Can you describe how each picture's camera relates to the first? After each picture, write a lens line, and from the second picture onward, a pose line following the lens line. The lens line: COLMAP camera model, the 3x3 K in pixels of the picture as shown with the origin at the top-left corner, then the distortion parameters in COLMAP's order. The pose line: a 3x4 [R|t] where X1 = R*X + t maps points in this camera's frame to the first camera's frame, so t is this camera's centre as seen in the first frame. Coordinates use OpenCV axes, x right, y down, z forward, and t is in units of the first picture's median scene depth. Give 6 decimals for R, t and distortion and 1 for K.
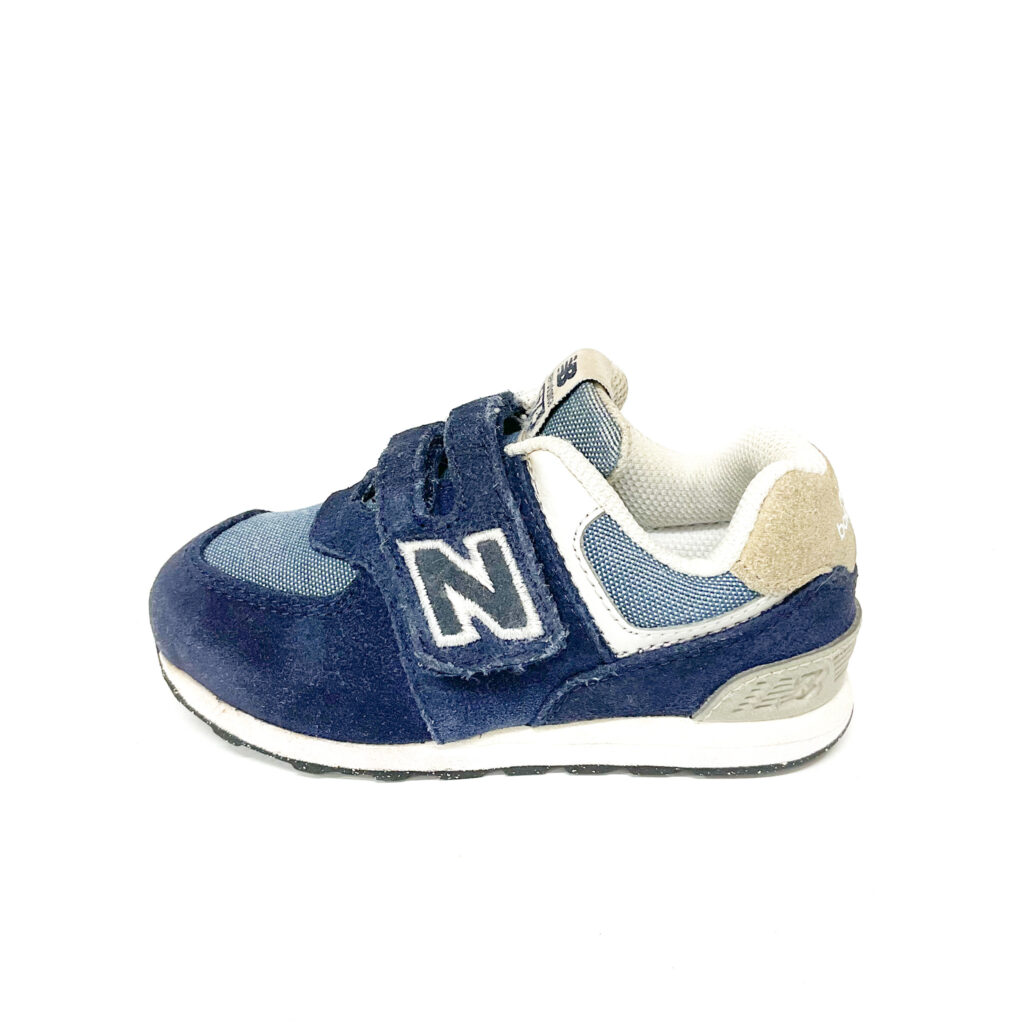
lens RADIAL K [[1326.6, 0, 511.4], [0, 1326.6, 518.8], [0, 0, 1]] dist [0.012098, 0.000000]
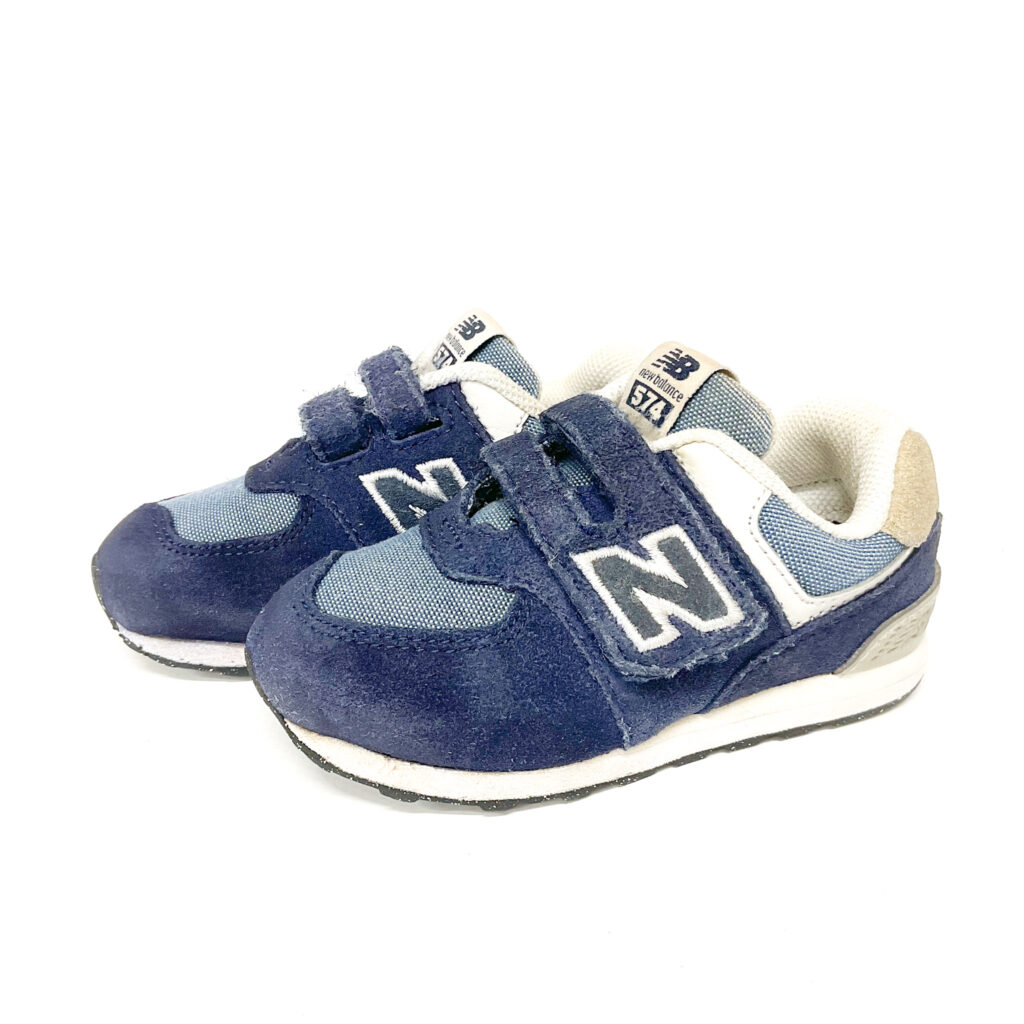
lens RADIAL K [[1326.6, 0, 511.6], [0, 1326.6, 504.9], [0, 0, 1]] dist [0.012098, 0.000000]
pose [[0.908326, -0.147788, 0.391282, -0.507041], [0.149434, 0.988418, 0.026430, -0.052170], [-0.390657, 0.034464, 0.919891, 0.116227]]
